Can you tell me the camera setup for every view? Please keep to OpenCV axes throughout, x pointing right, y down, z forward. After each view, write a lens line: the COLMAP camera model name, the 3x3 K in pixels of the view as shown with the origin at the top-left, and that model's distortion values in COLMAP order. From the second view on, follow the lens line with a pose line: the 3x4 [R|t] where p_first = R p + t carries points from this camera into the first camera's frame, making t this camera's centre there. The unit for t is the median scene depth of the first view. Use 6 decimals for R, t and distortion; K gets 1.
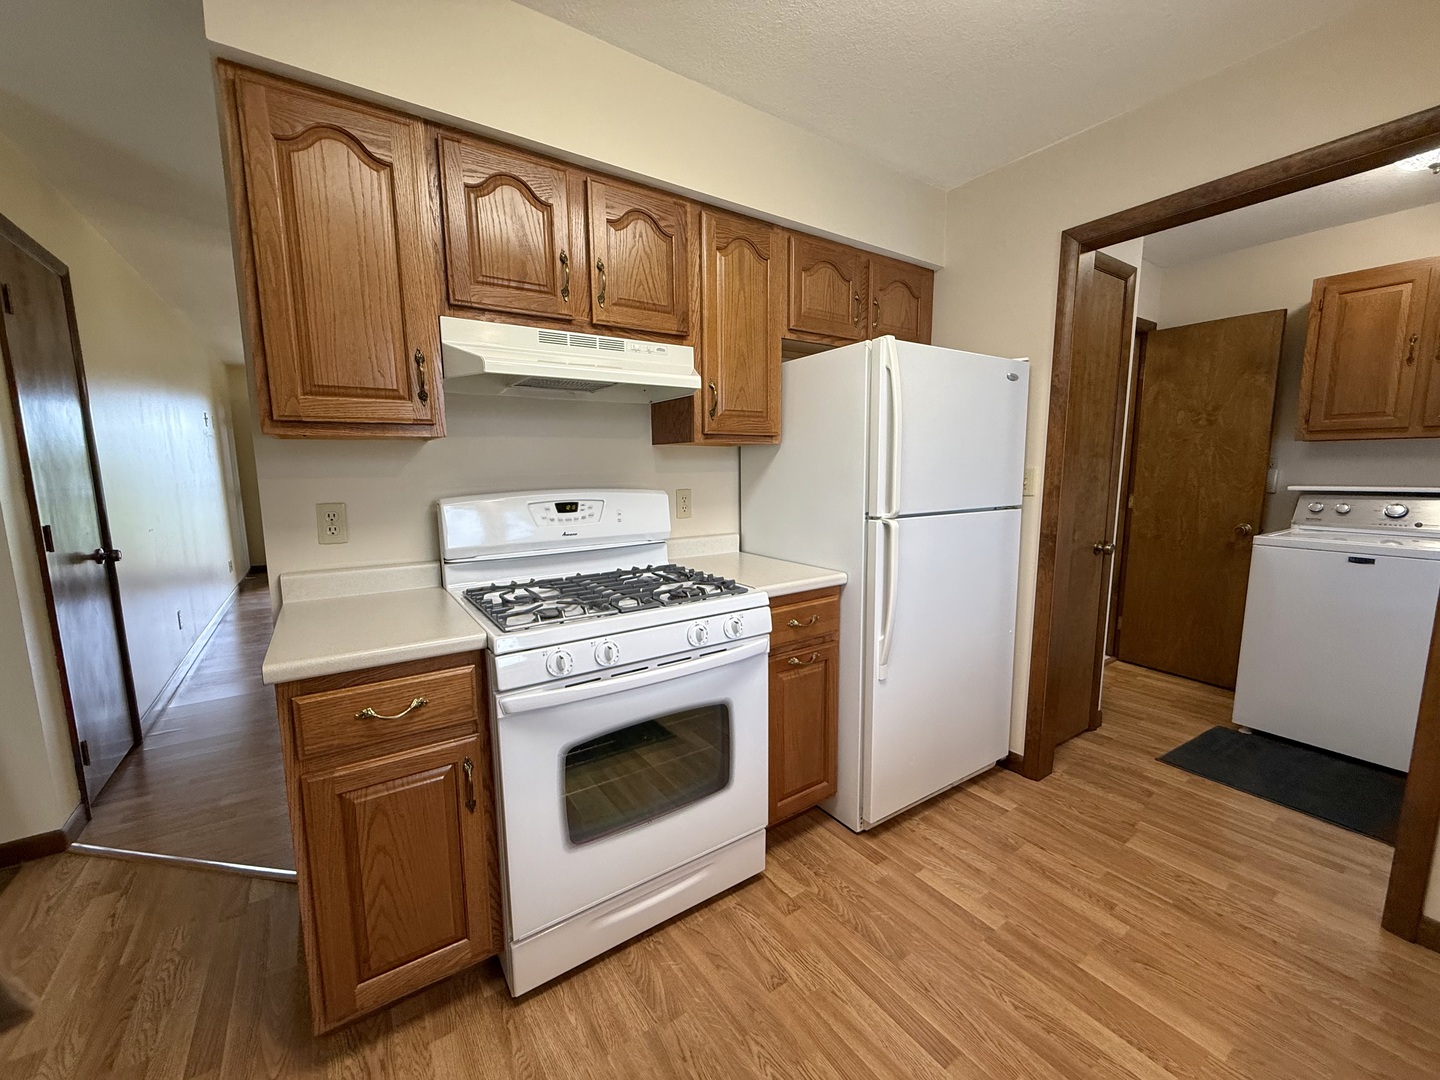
lens RADIAL K [[571.4, 0, 718.4], [0, 571.4, 542.0], [0, 0, 1]] dist [0.000572, -0.000070]
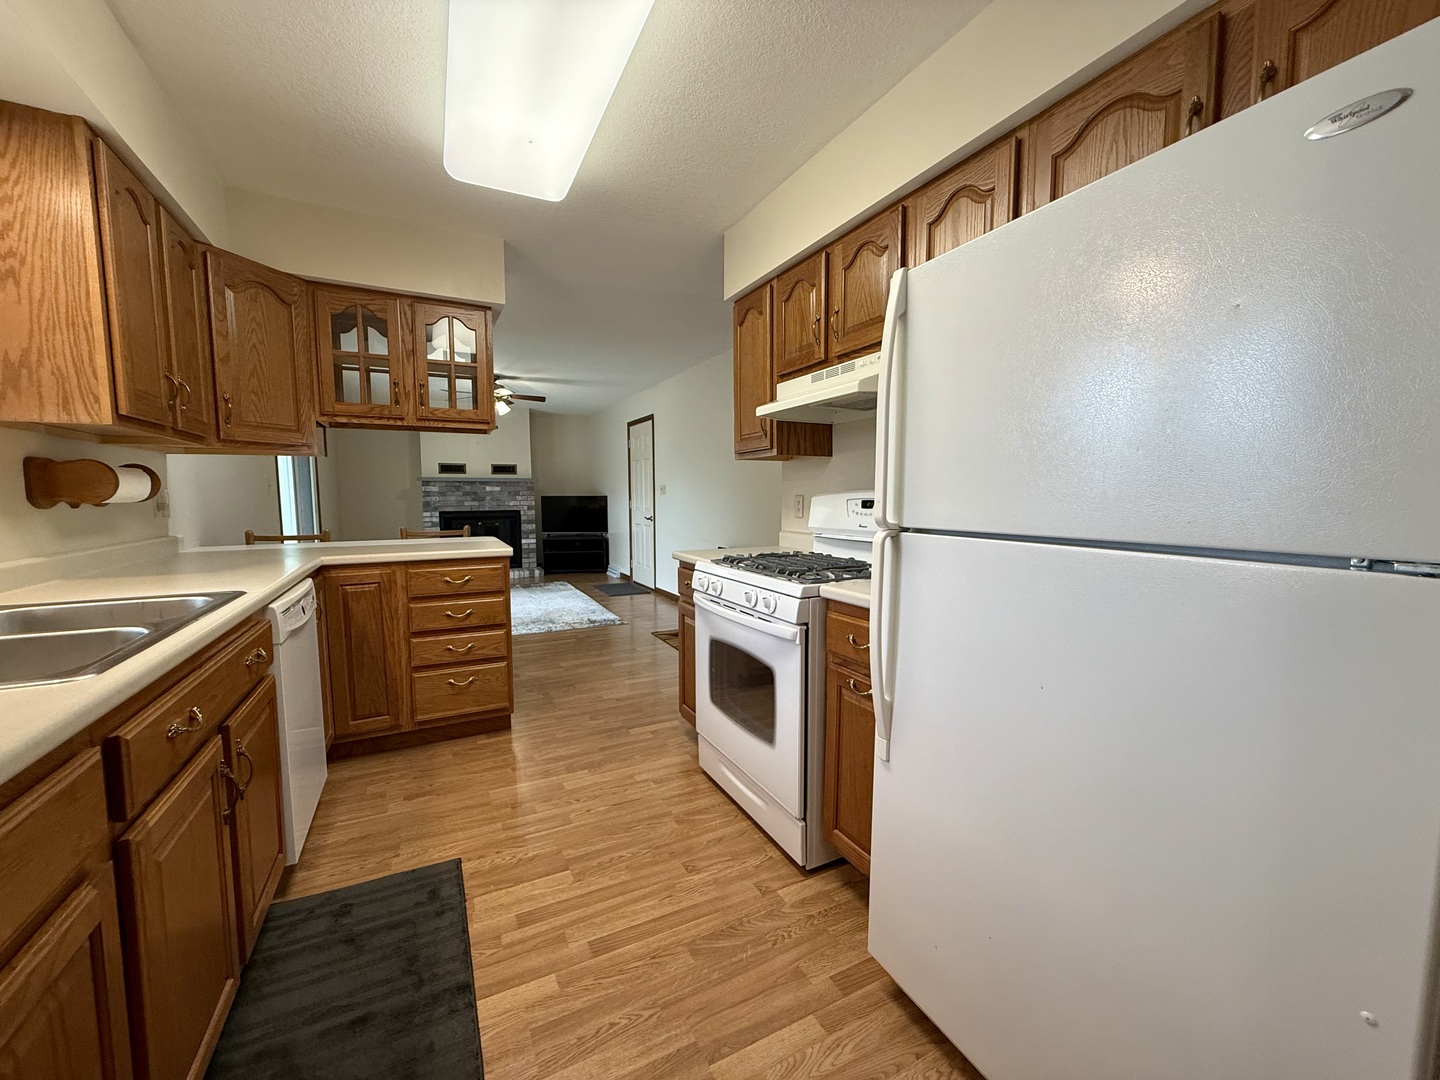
lens RADIAL K [[571.4, 0, 716.3], [0, 571.4, 540.4], [0, 0, 1]] dist [0.000572, -0.000070]
pose [[-0.130745, 0.087971, -0.987505, 0.969121], [-0.126208, 0.986475, 0.104589, -0.070368], [0.983350, 0.138305, -0.117874, 0.832688]]
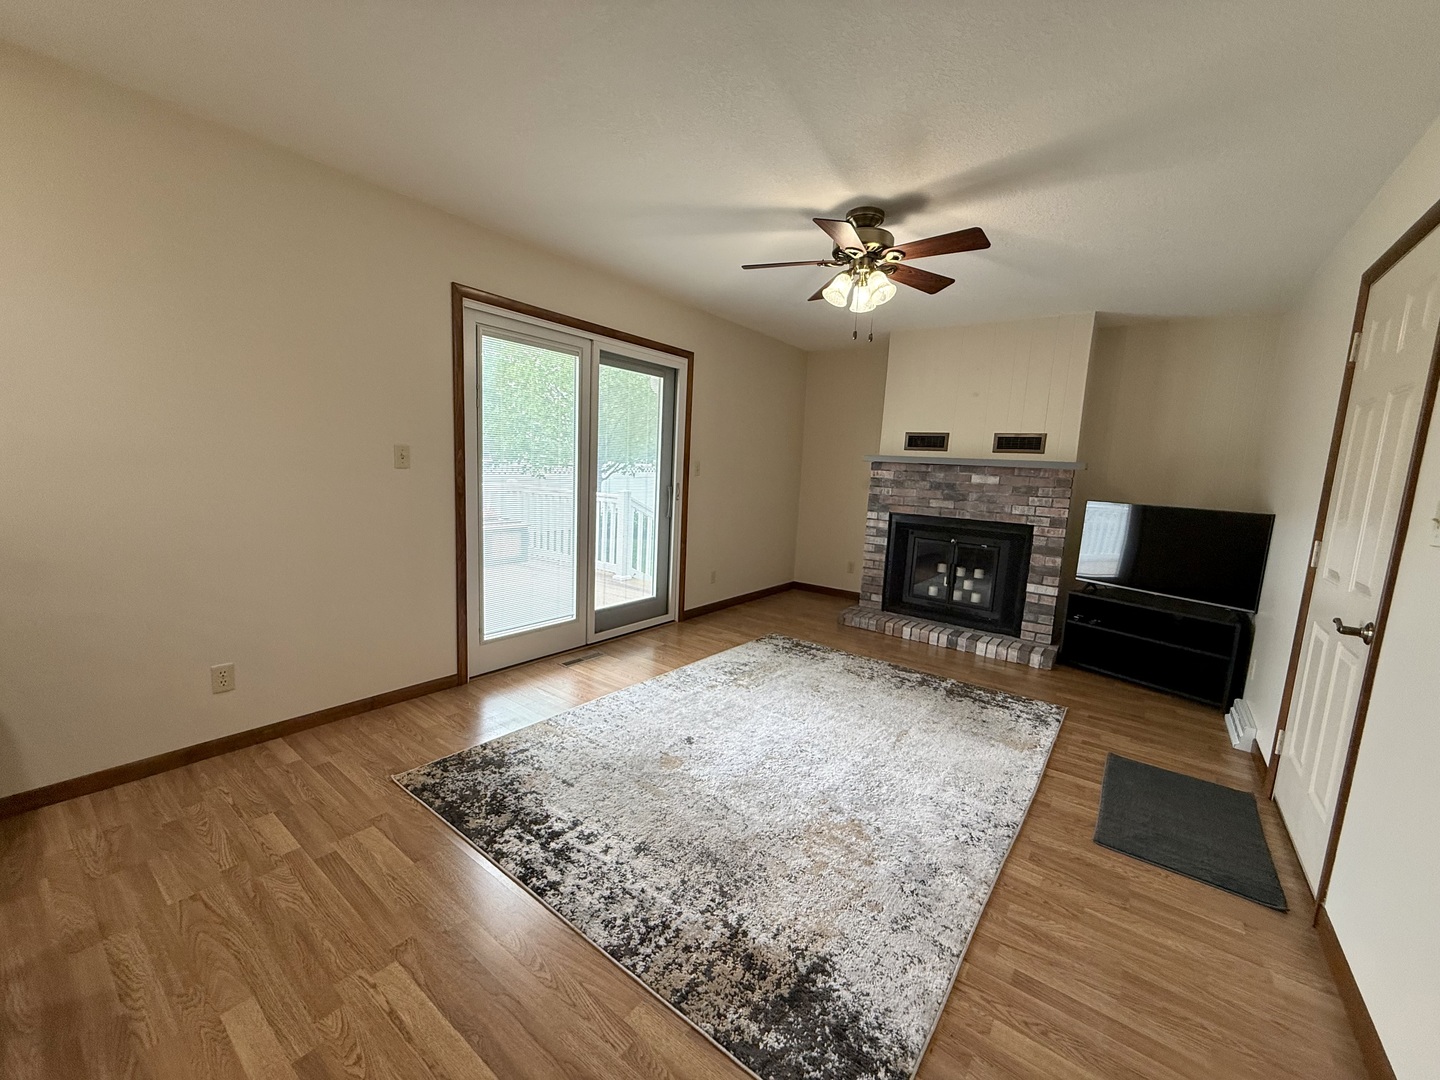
lens RADIAL K [[571.4, 0, 722.4], [0, 571.4, 543.8], [0, 0, 1]] dist [0.000572, -0.000070]
pose [[-0.949912, 0.006021, -0.312461, -1.360524], [-0.081401, 0.960537, 0.265975, -0.068423], [0.301731, 0.278087, -0.911935, 0.458518]]
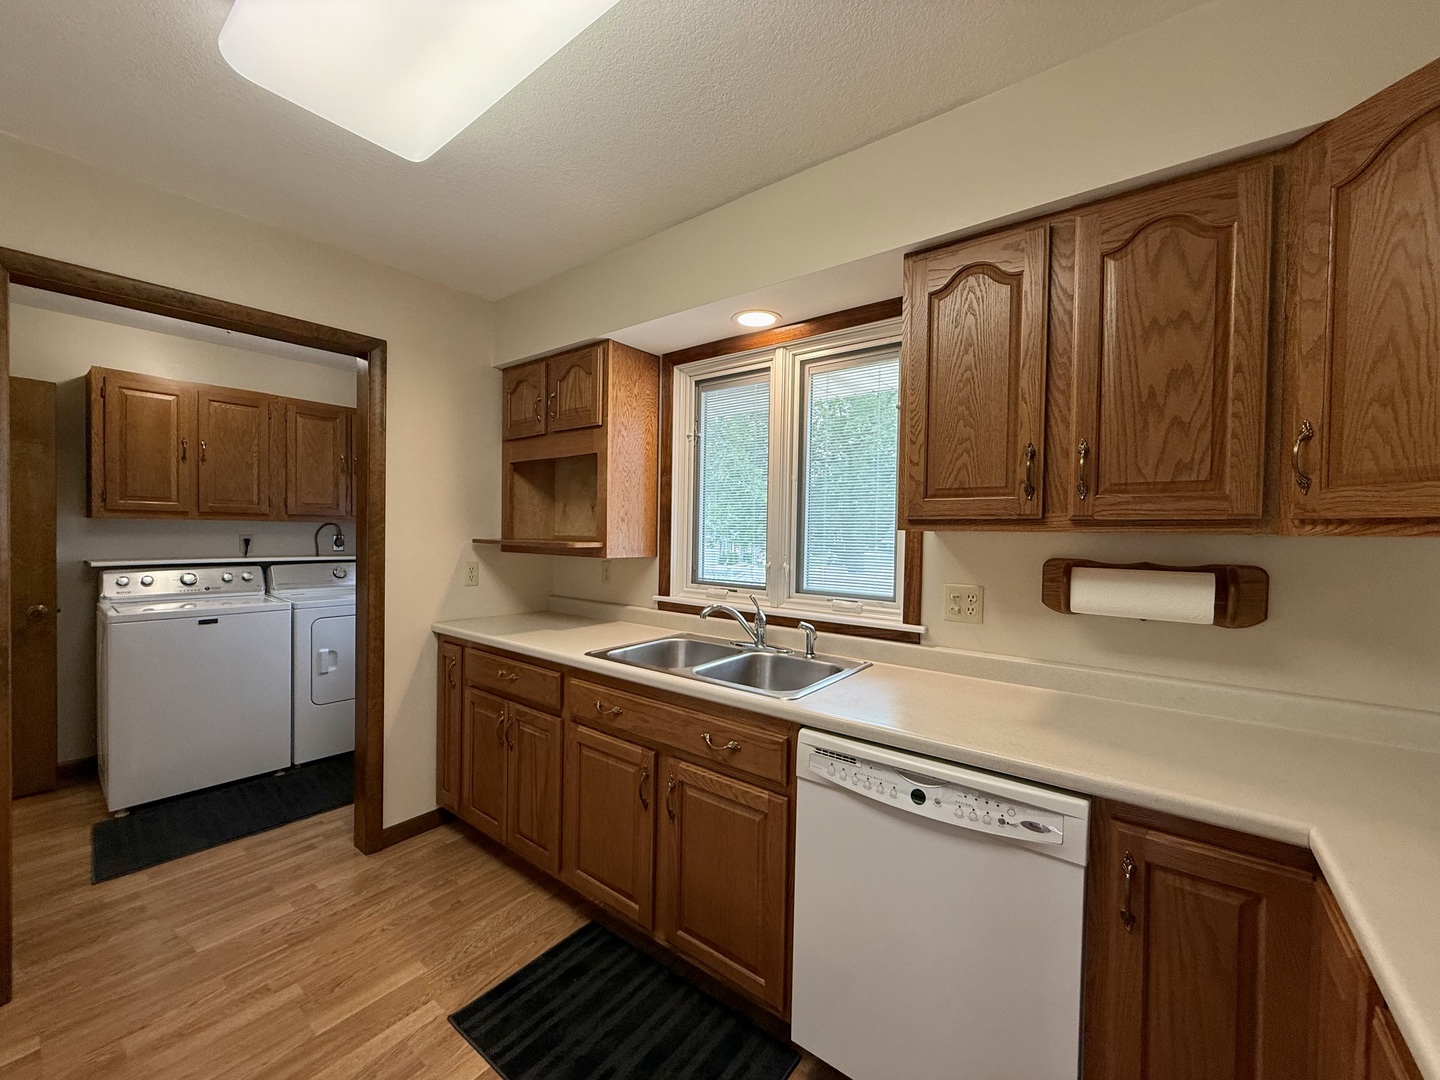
lens RADIAL K [[571.4, 0, 715.1], [0, 571.4, 542.6], [0, 0, 1]] dist [0.000572, -0.000070]
pose [[-0.303280, -0.014919, 0.952785, -0.439814], [0.110895, 0.992531, 0.050840, -0.094645], [-0.946427, 0.121078, -0.299360, 0.399609]]
